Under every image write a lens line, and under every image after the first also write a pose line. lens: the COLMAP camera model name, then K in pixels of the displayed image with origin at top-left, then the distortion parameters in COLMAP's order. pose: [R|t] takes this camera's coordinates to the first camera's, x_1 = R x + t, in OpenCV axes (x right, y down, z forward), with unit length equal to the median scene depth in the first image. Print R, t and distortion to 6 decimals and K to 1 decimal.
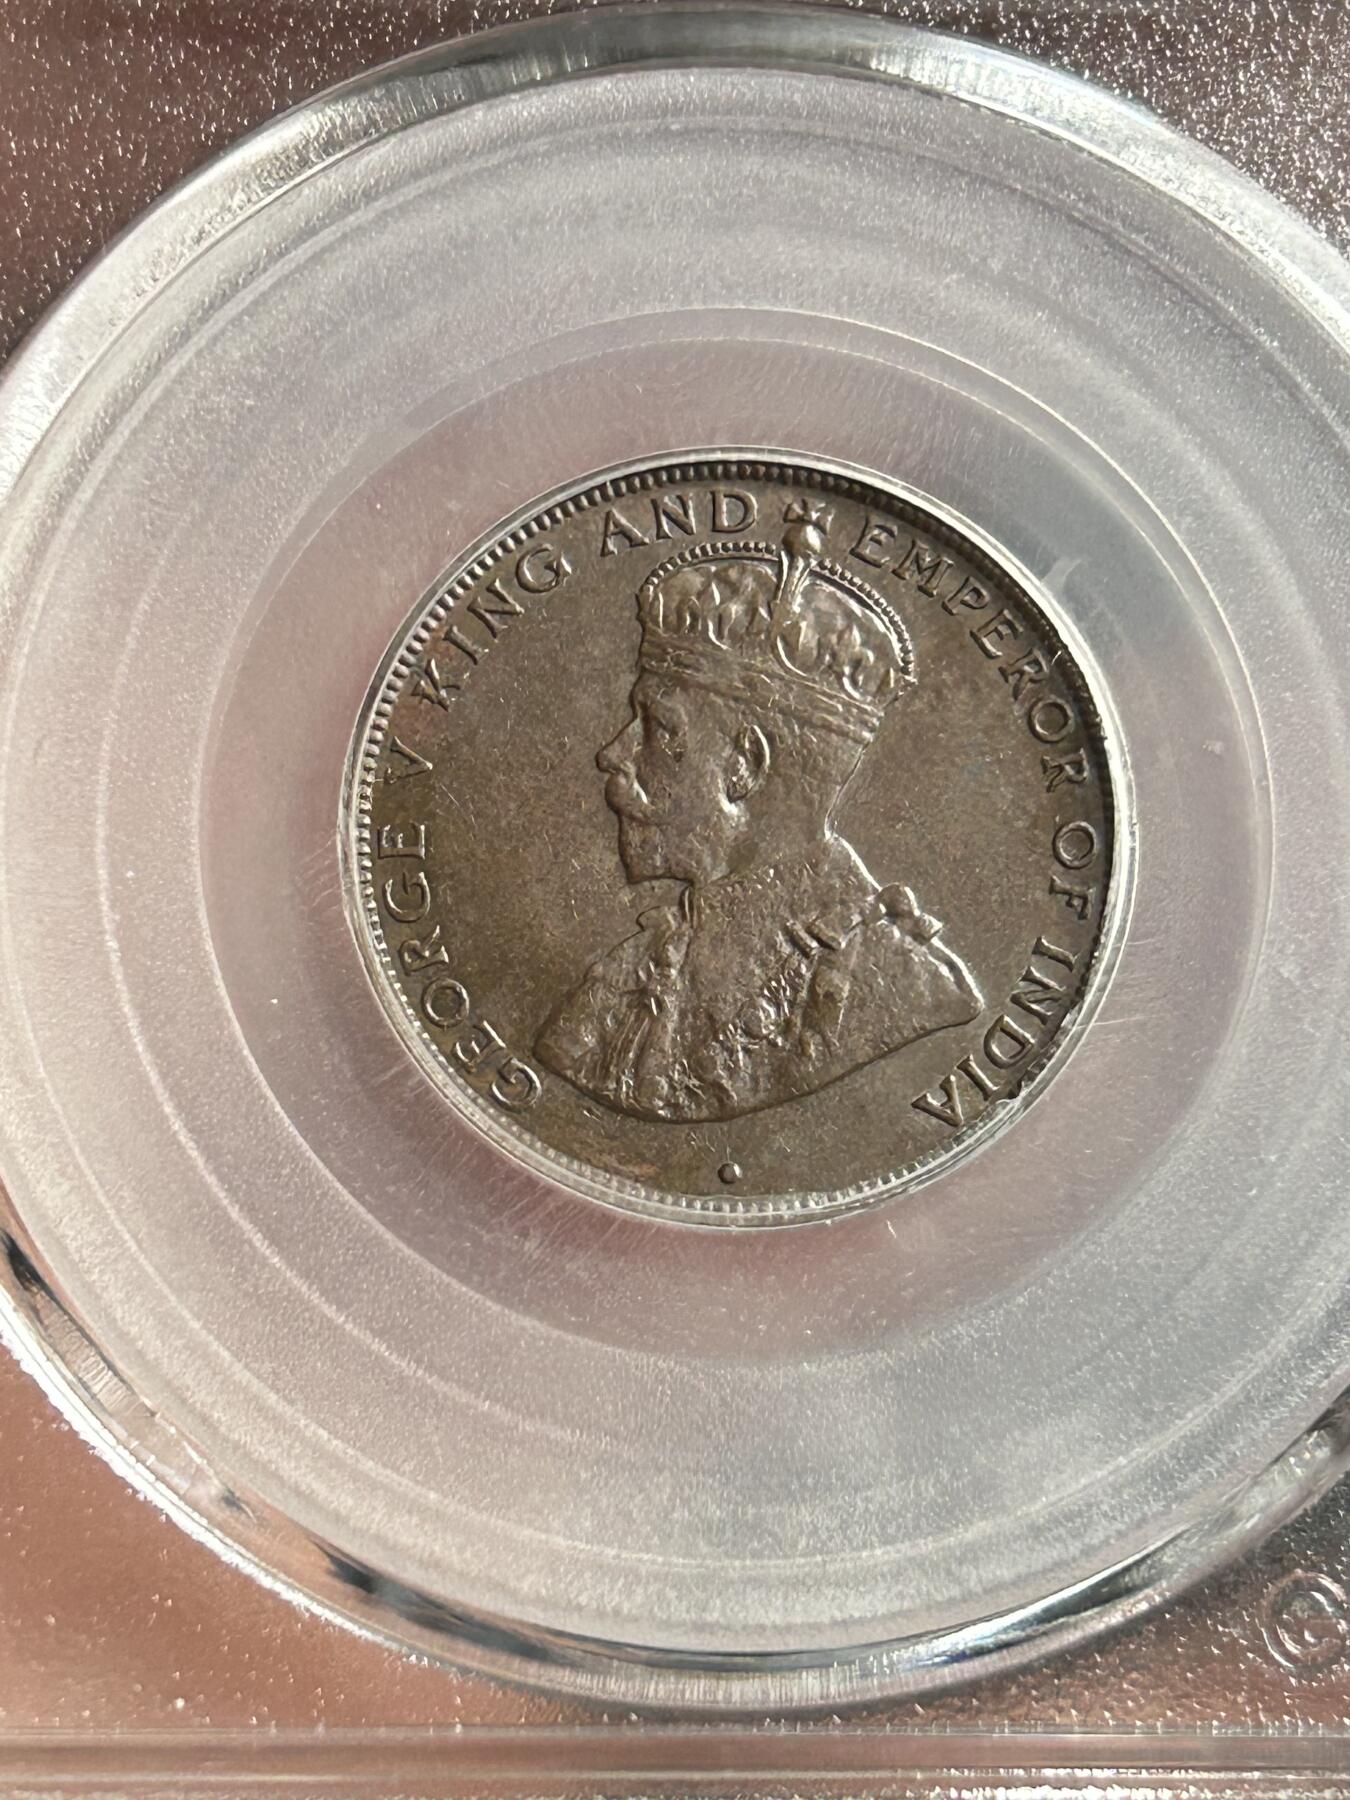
lens RADIAL K [[4231.2, 0, 669.1], [0, 4231.2, 899.4], [0, 0, 1]] dist [0.170524, 0.000000]
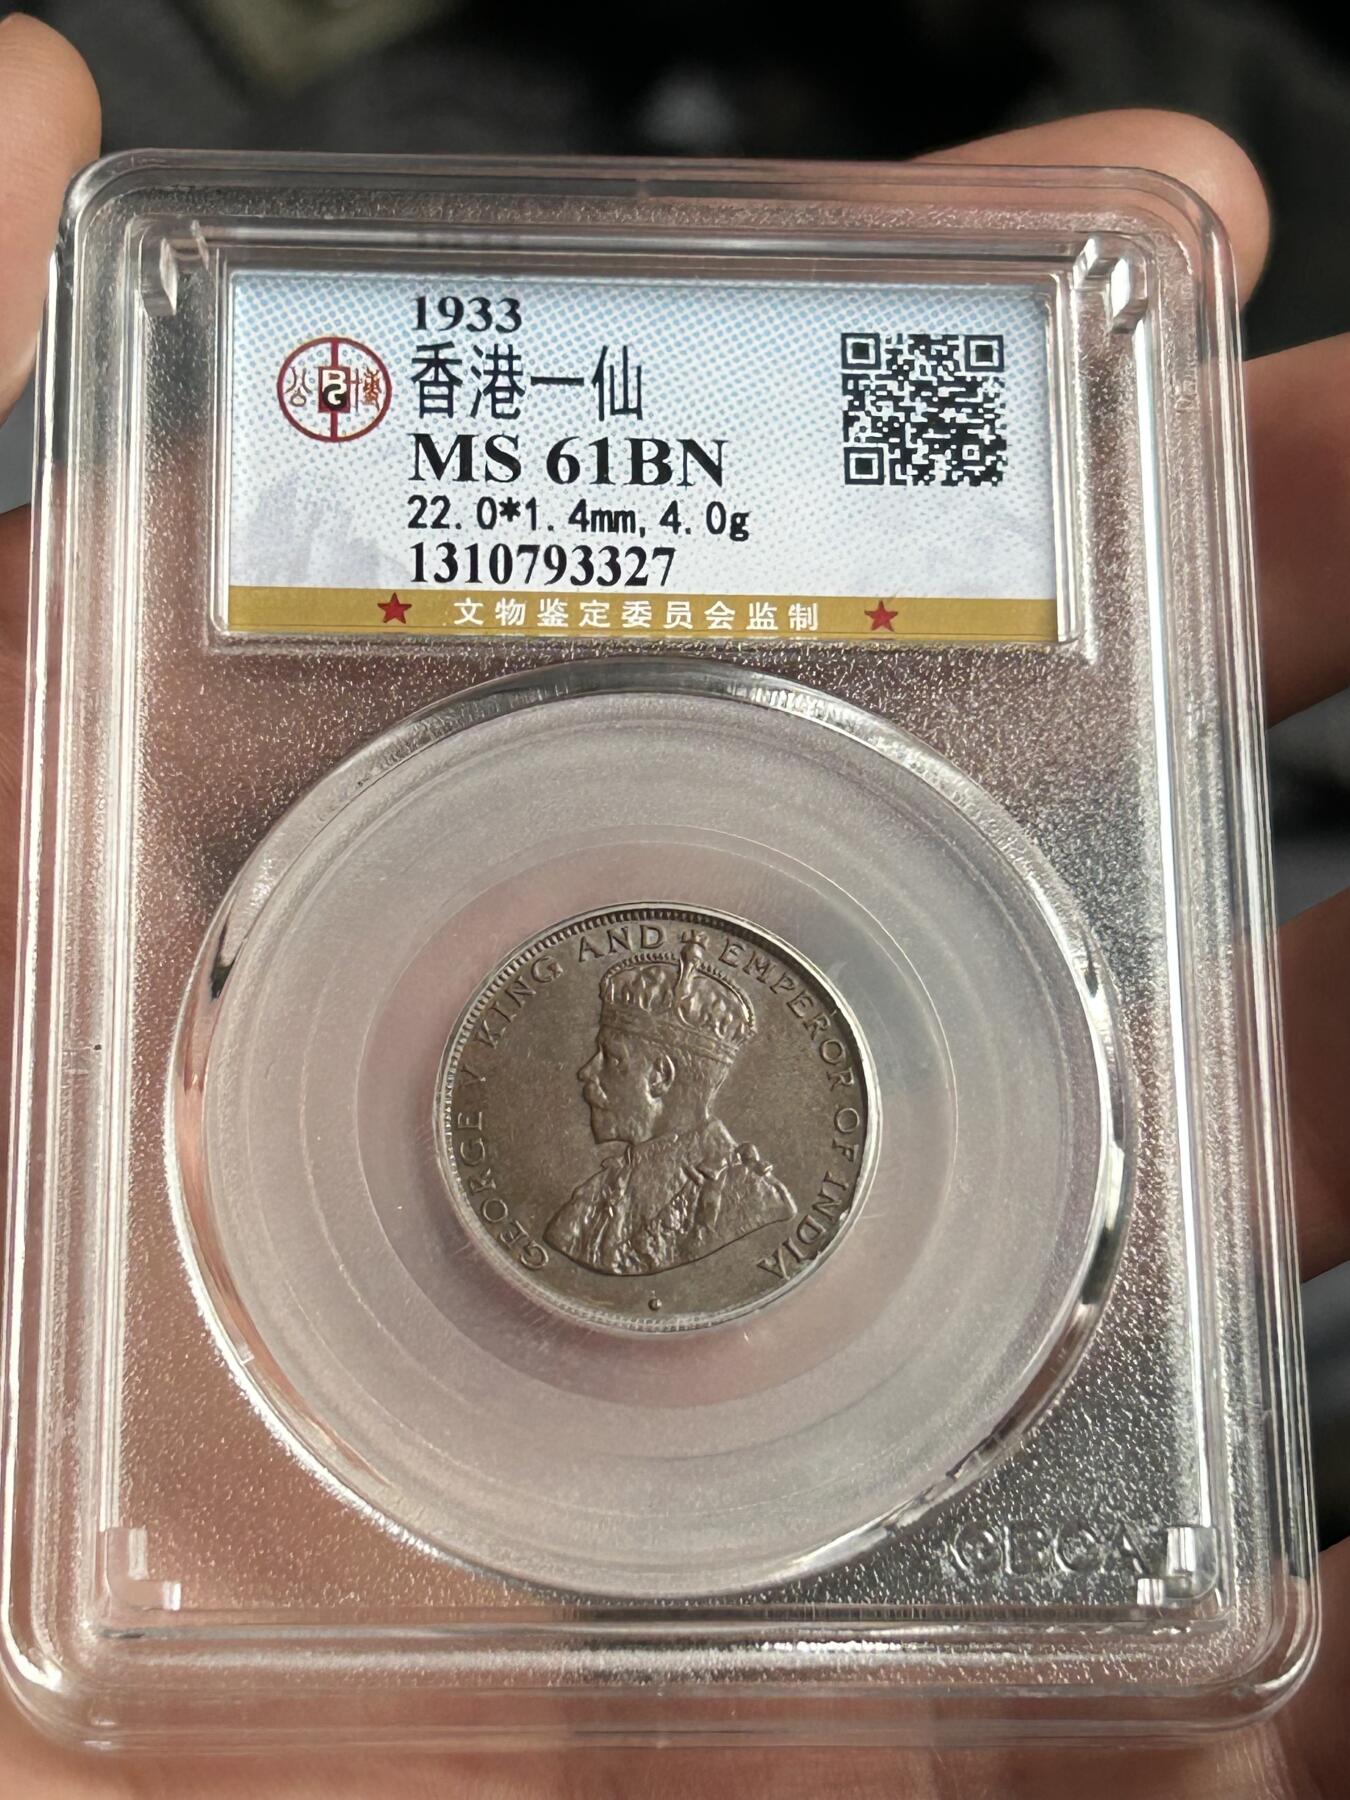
lens RADIAL K [[4231.2, 0, 679.8], [0, 4231.2, 902.7], [0, 0, 1]] dist [0.170524, 0.000000]
pose [[0.999771, -0.009326, 0.019250, -0.007729], [0.011681, 0.991949, -0.126095, 0.120134], [-0.017919, 0.126291, 0.991831, -0.776726]]
